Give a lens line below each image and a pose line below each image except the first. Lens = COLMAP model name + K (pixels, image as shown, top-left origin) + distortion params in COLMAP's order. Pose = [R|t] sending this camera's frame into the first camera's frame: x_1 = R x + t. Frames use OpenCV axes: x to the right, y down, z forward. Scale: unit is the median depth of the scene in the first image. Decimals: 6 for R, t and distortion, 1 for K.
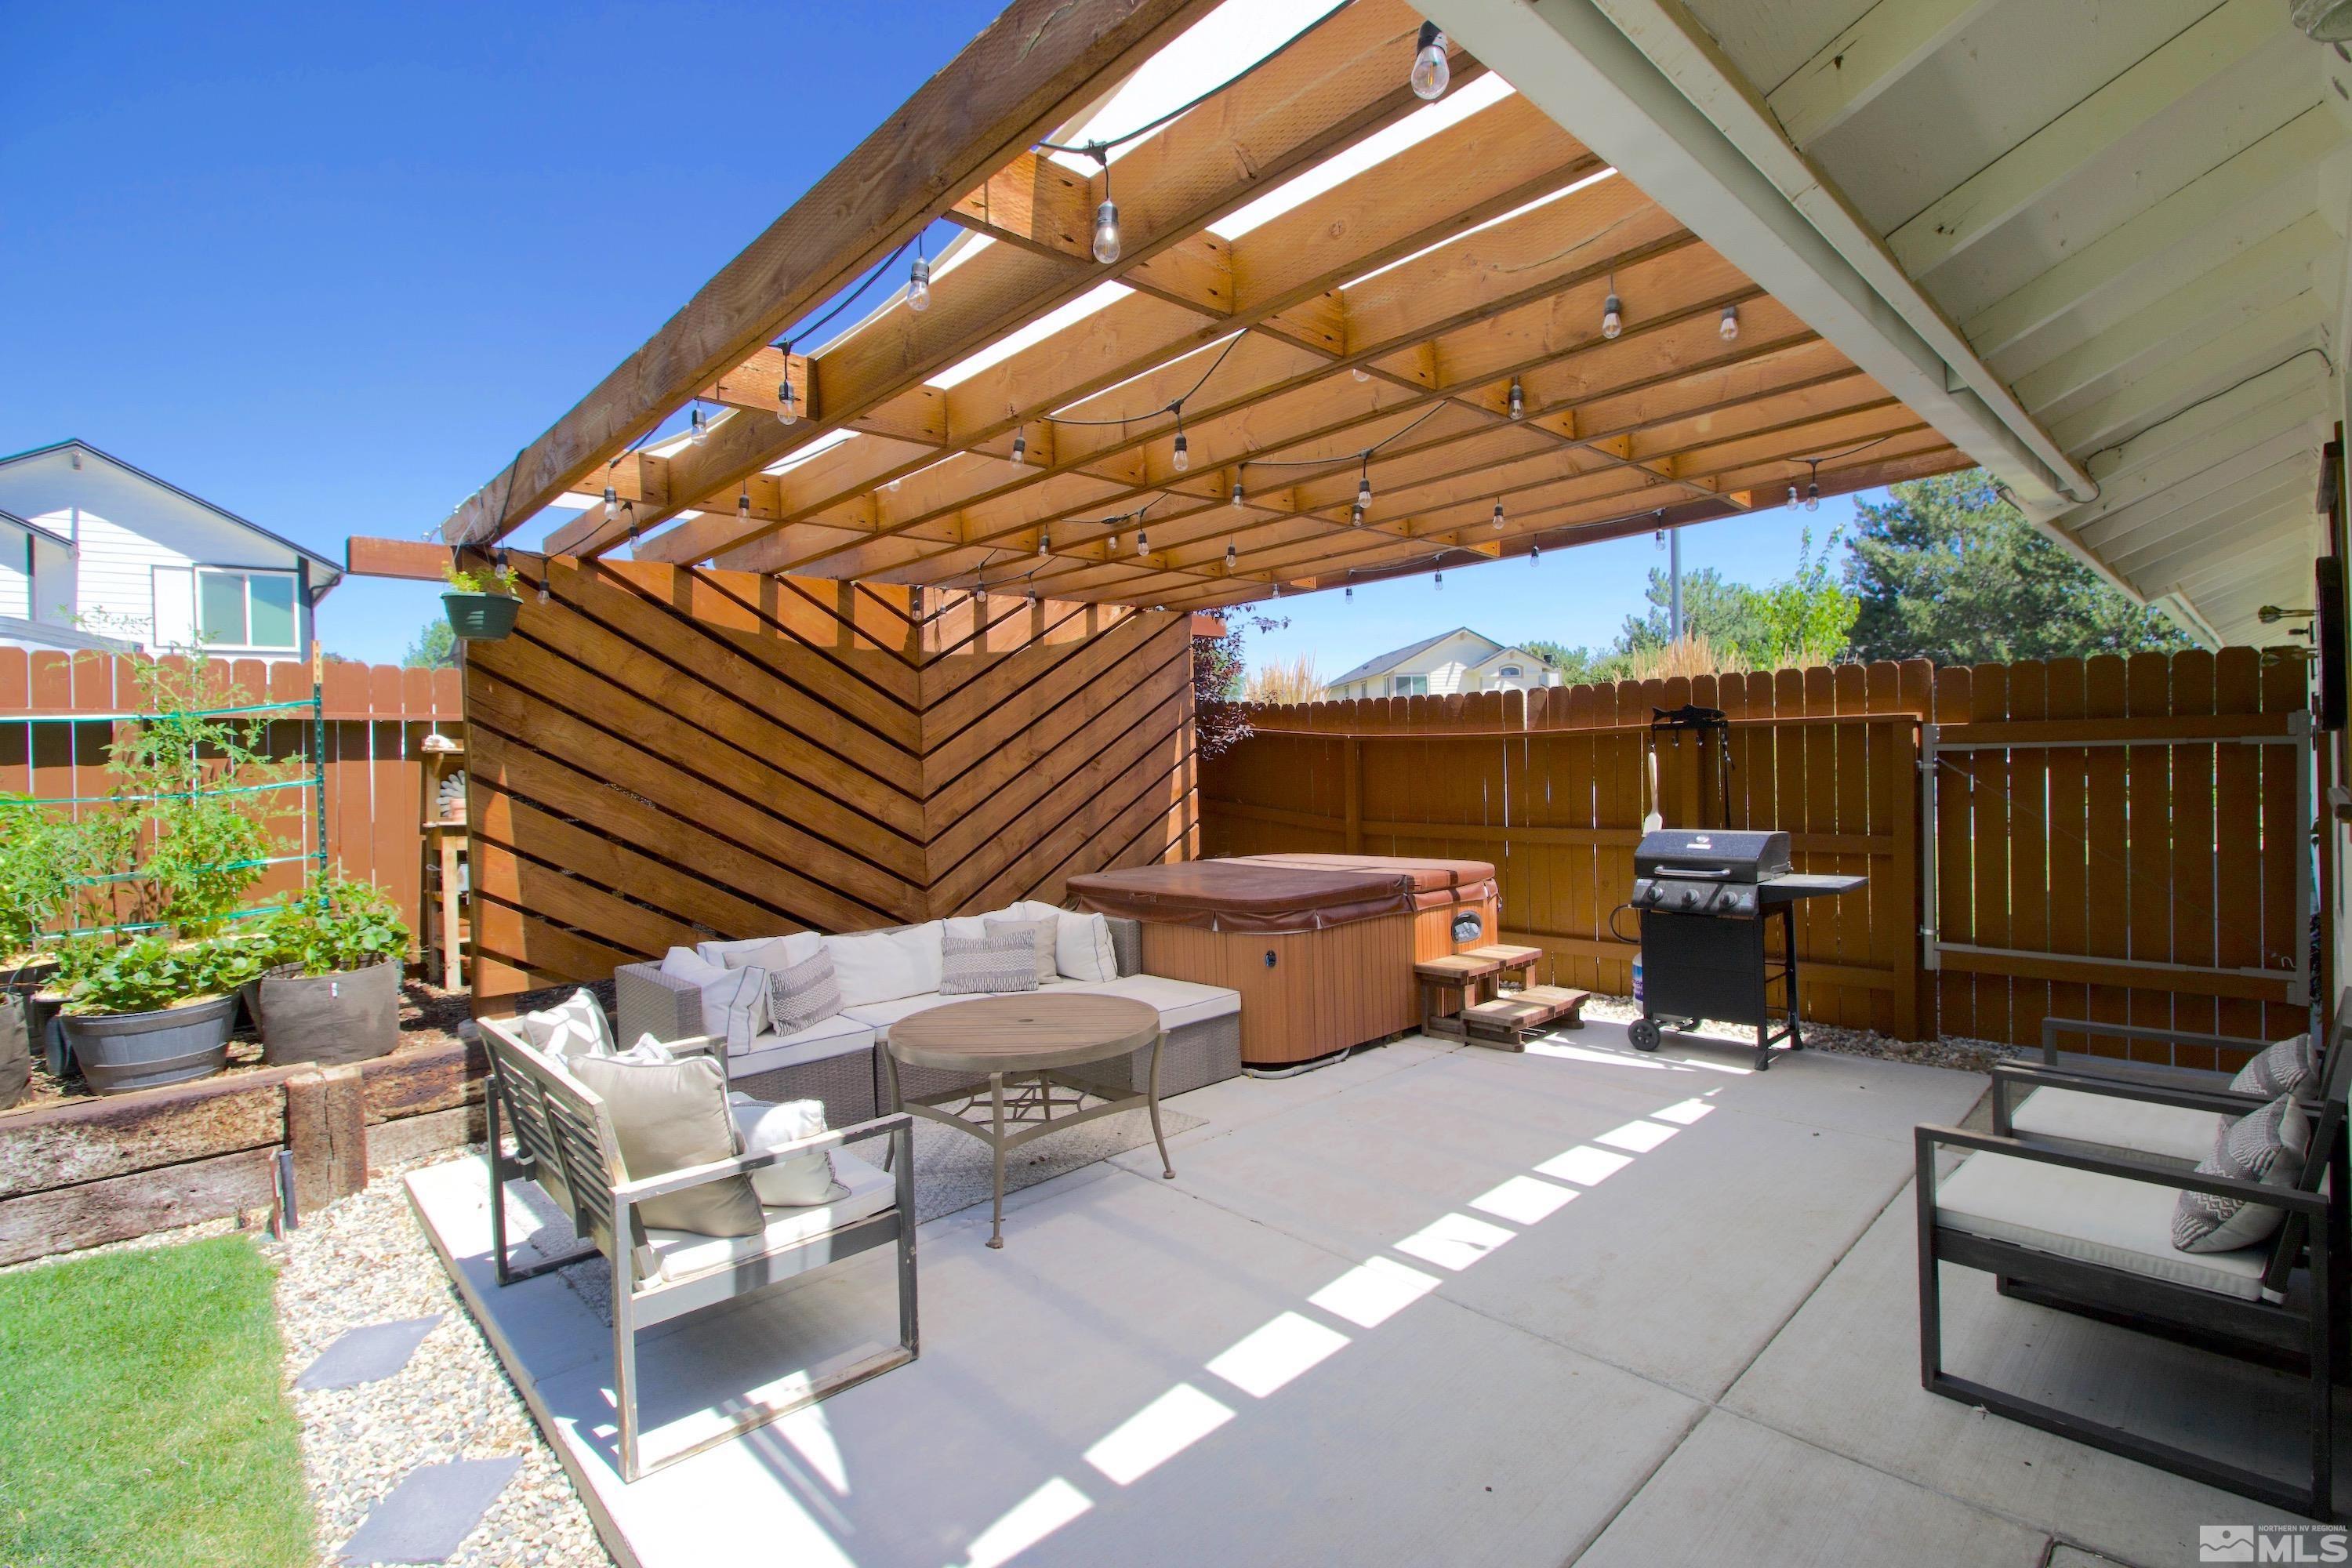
lens RADIAL K [[1099.4, 0, 1176.8], [0, 1099.4, 766.6], [0, 0, 1]] dist [0.001404, -0.013735]
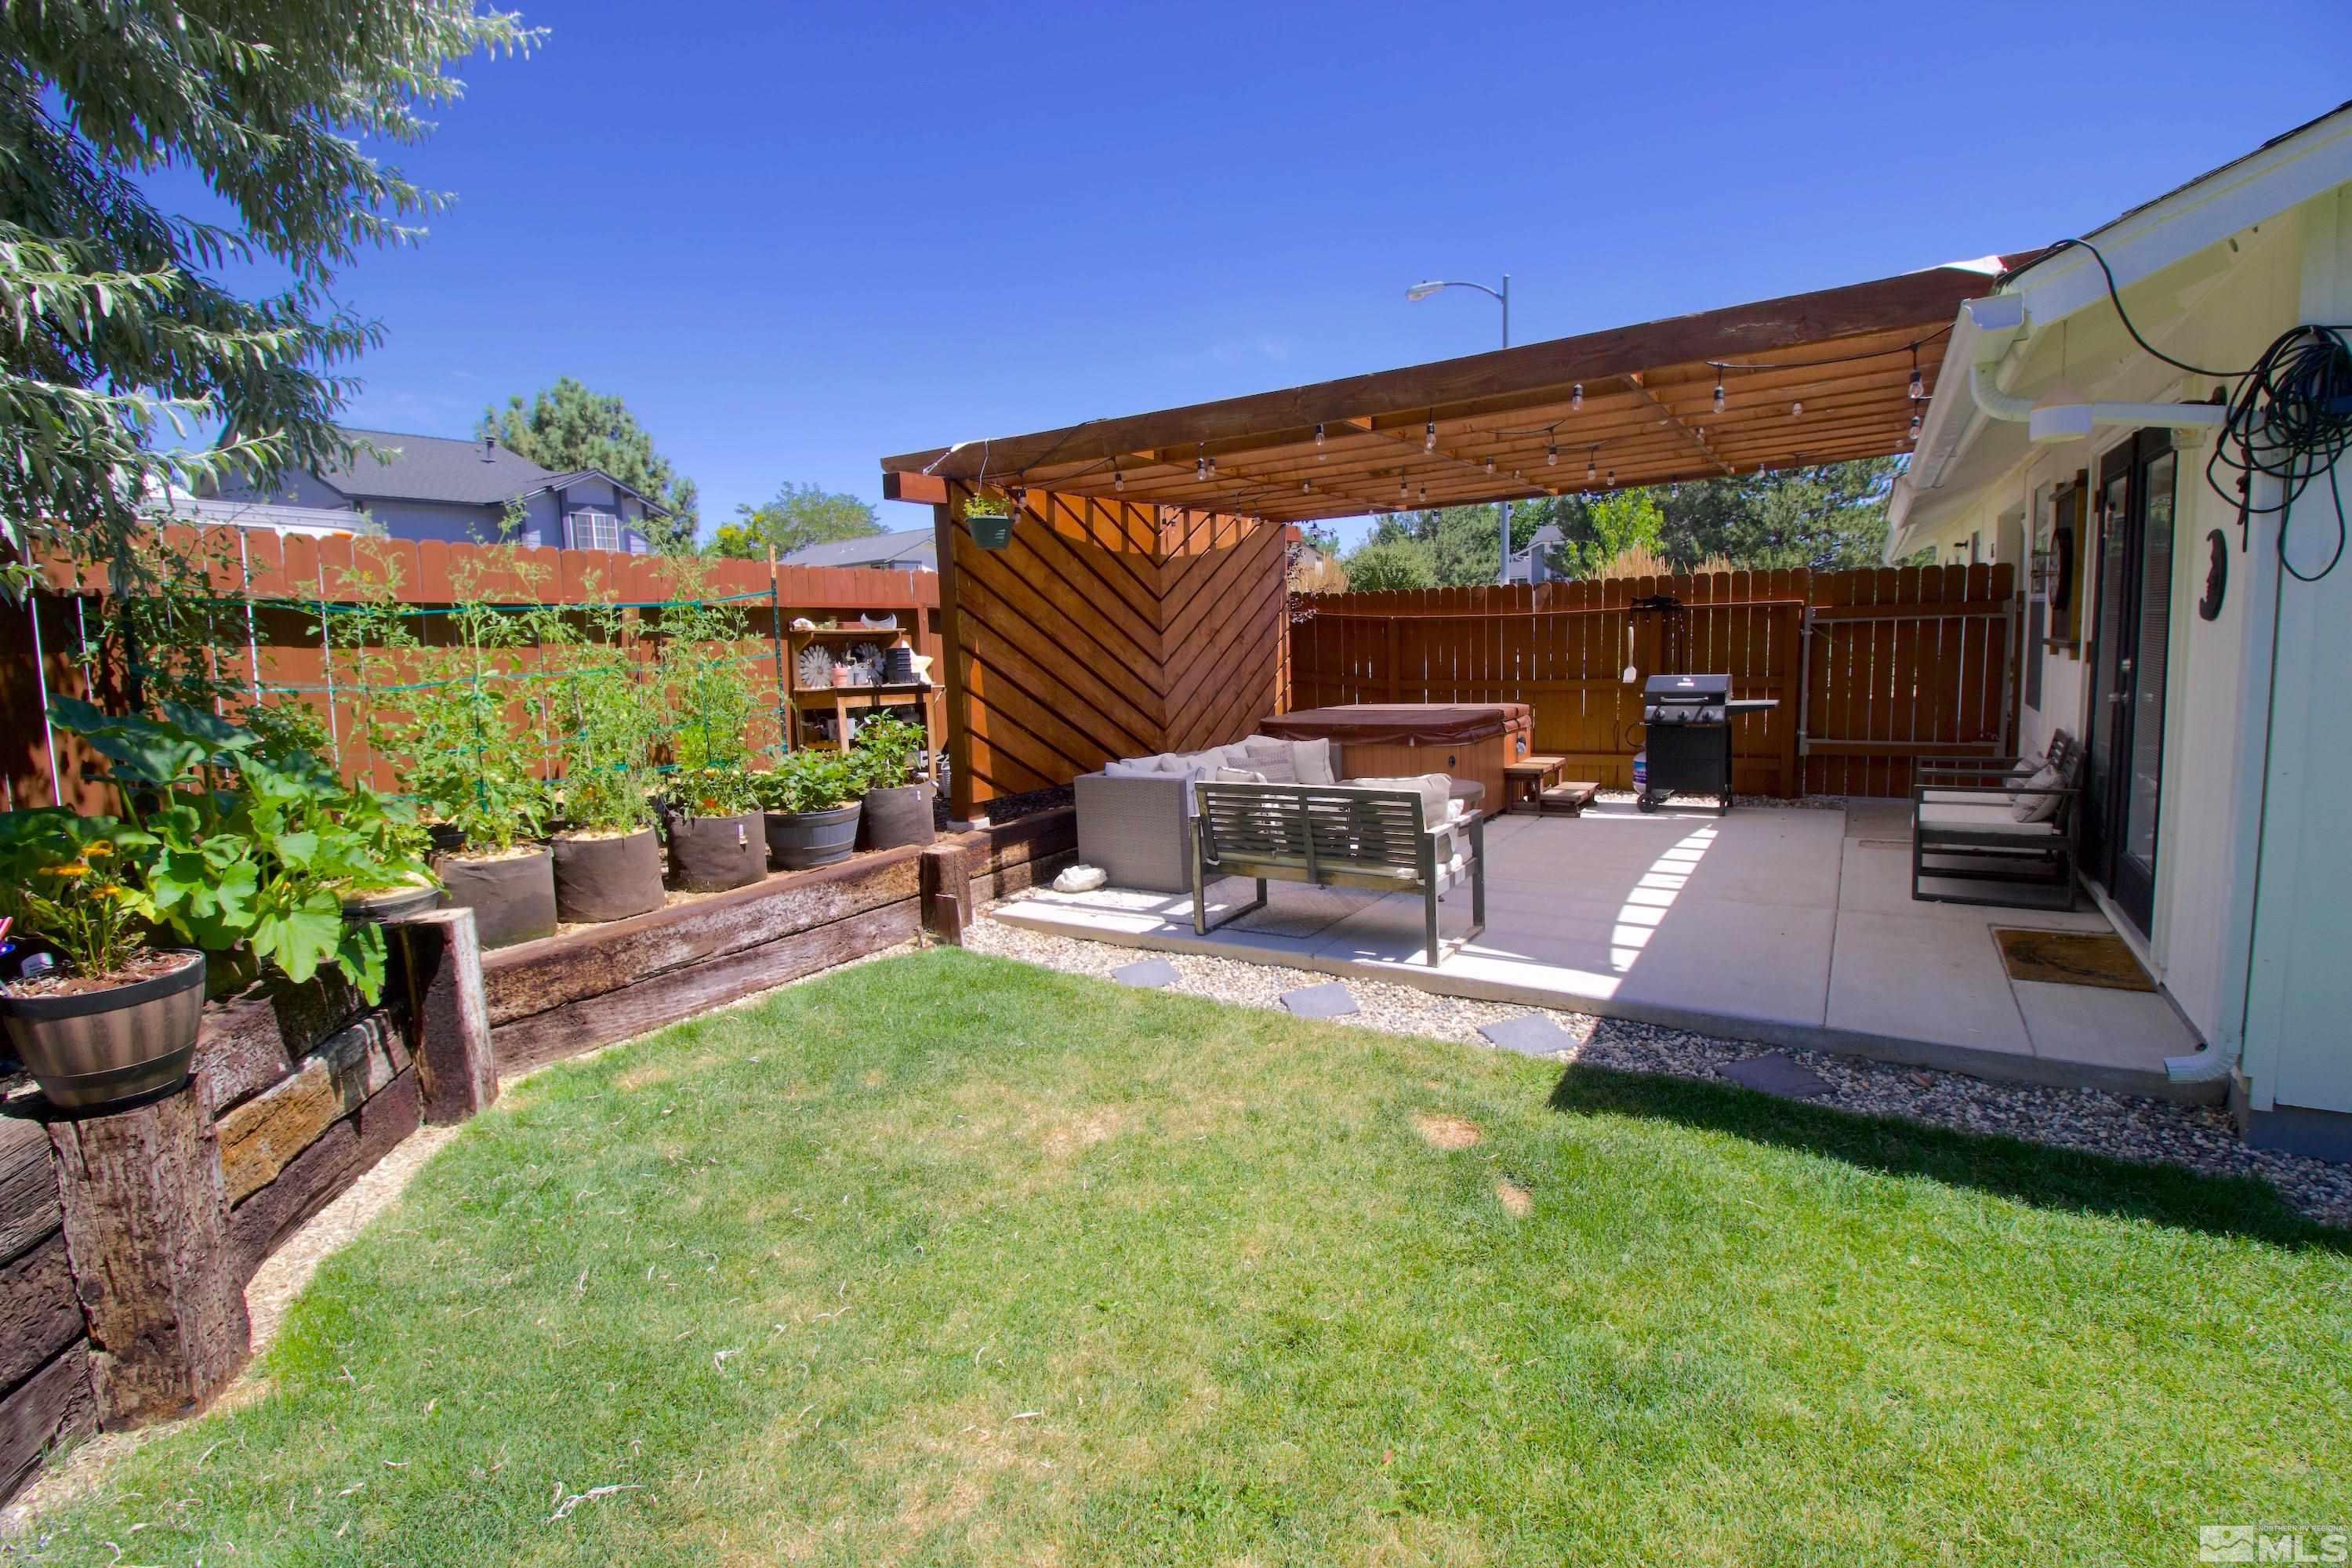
lens RADIAL K [[1099.4, 0, 1176.8], [0, 1099.4, 766.6], [0, 0, 1]] dist [0.001404, -0.013735]
pose [[0.970325, -0.036865, 0.238979, -0.604969], [0.011831, 0.994364, 0.105357, 0.013334], [-0.241516, -0.099403, 0.965292, -0.367988]]
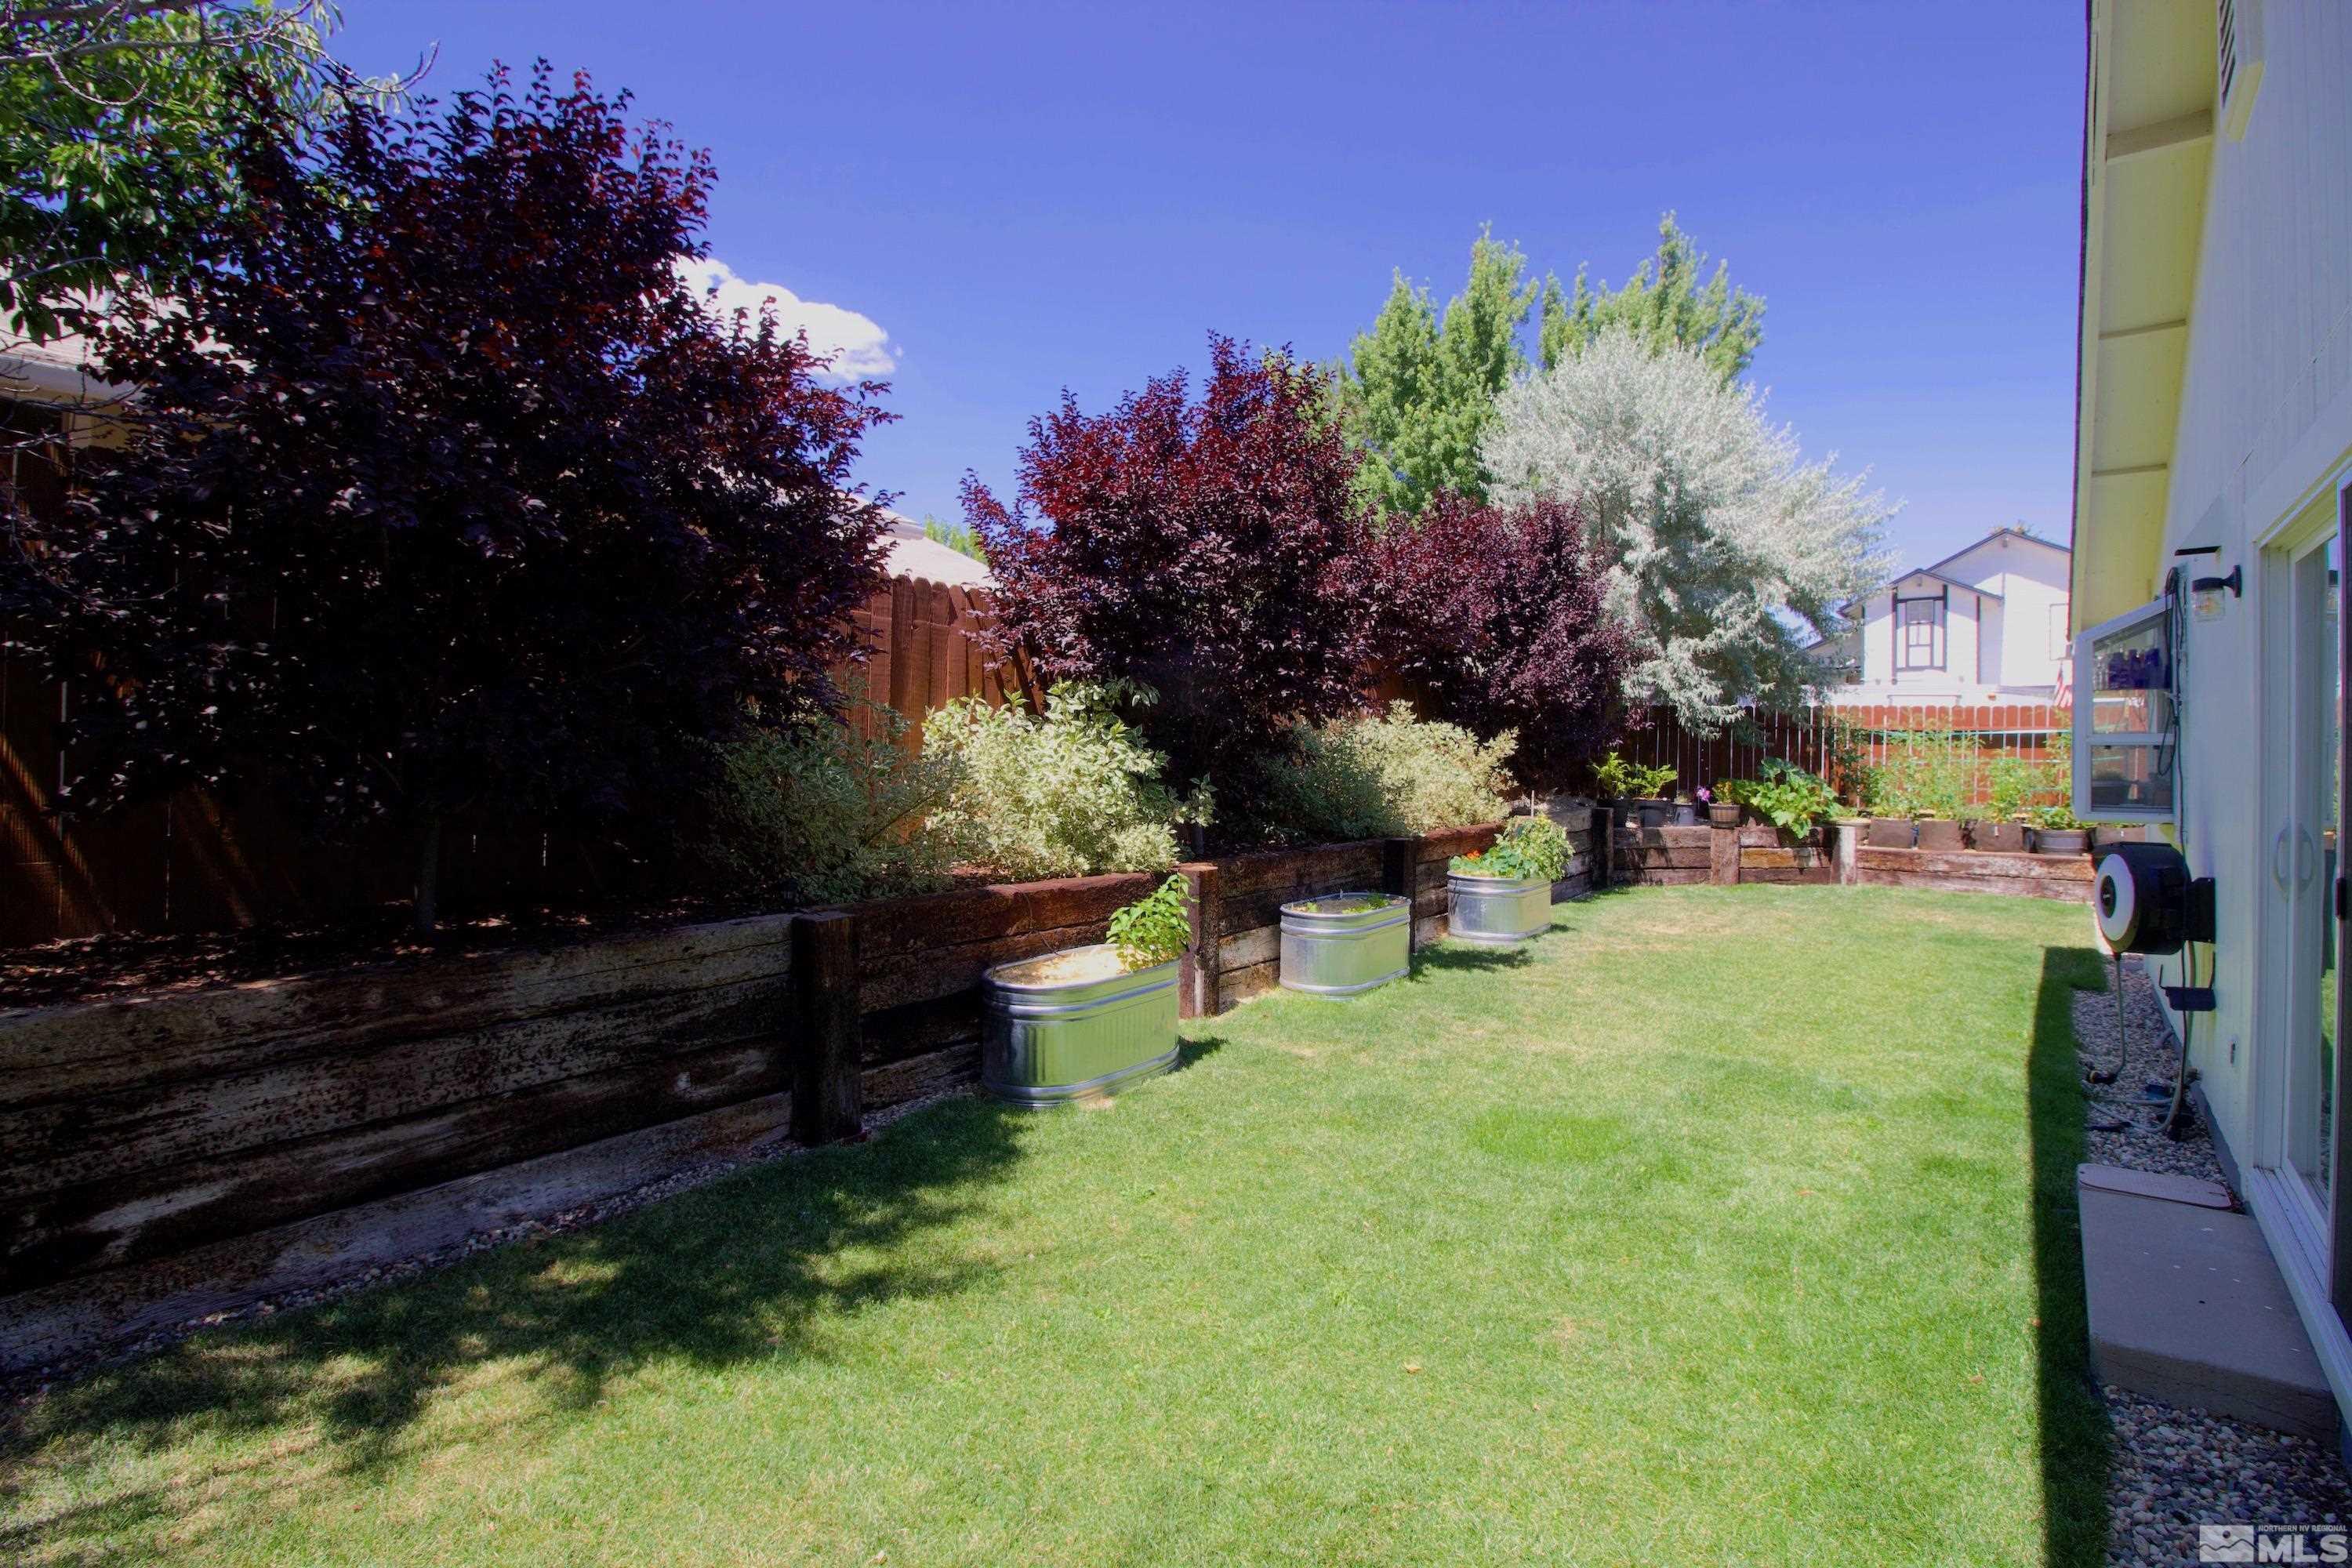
lens RADIAL K [[1099.4, 0, 1176.8], [0, 1099.4, 766.6], [0, 0, 1]] dist [0.001404, -0.013735]
pose [[0.155632, 0.049753, -0.986561, 1.233786], [-0.016915, 0.998719, 0.047698, -0.047409], [0.987670, 0.009265, 0.156274, -1.406816]]
